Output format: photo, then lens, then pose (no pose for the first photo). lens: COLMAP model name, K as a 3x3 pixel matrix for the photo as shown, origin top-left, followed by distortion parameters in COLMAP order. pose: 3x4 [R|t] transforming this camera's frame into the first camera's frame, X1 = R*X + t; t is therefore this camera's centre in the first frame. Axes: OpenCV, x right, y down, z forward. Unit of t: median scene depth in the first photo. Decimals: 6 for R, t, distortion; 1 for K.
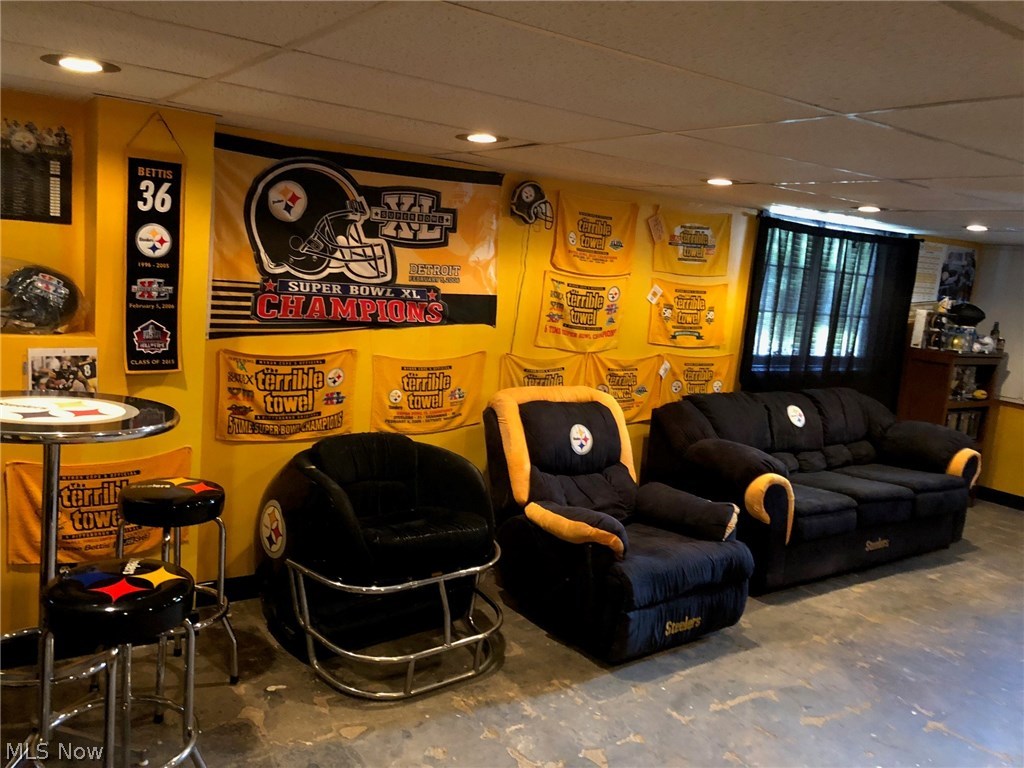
lens RADIAL K [[845.5, 0, 511.6], [0, 845.5, 382.4], [0, 0, 1]] dist [-0.018469, -0.005125]
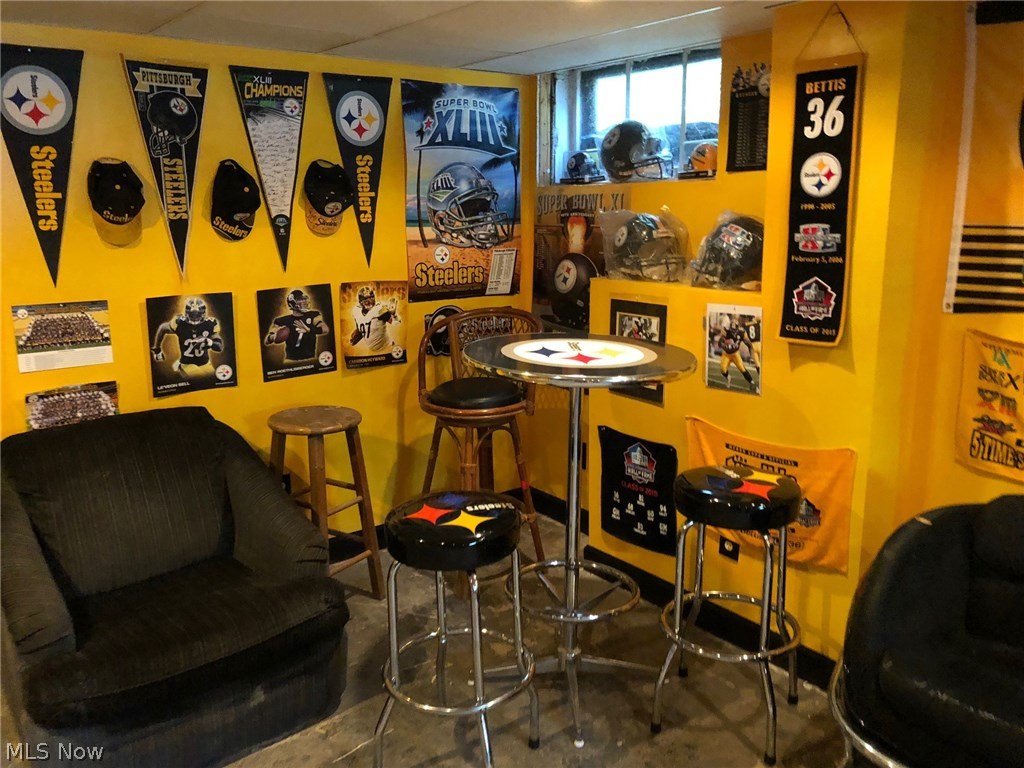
lens RADIAL K [[845.5, 0, 512.3], [0, 845.5, 387.7], [0, 0, 1]] dist [-0.018469, -0.005125]
pose [[0.023161, 0.122347, -0.992217, 0.370777], [-0.132456, 0.984109, 0.118256, -0.028063], [0.990918, 0.128686, 0.038999, 0.710704]]
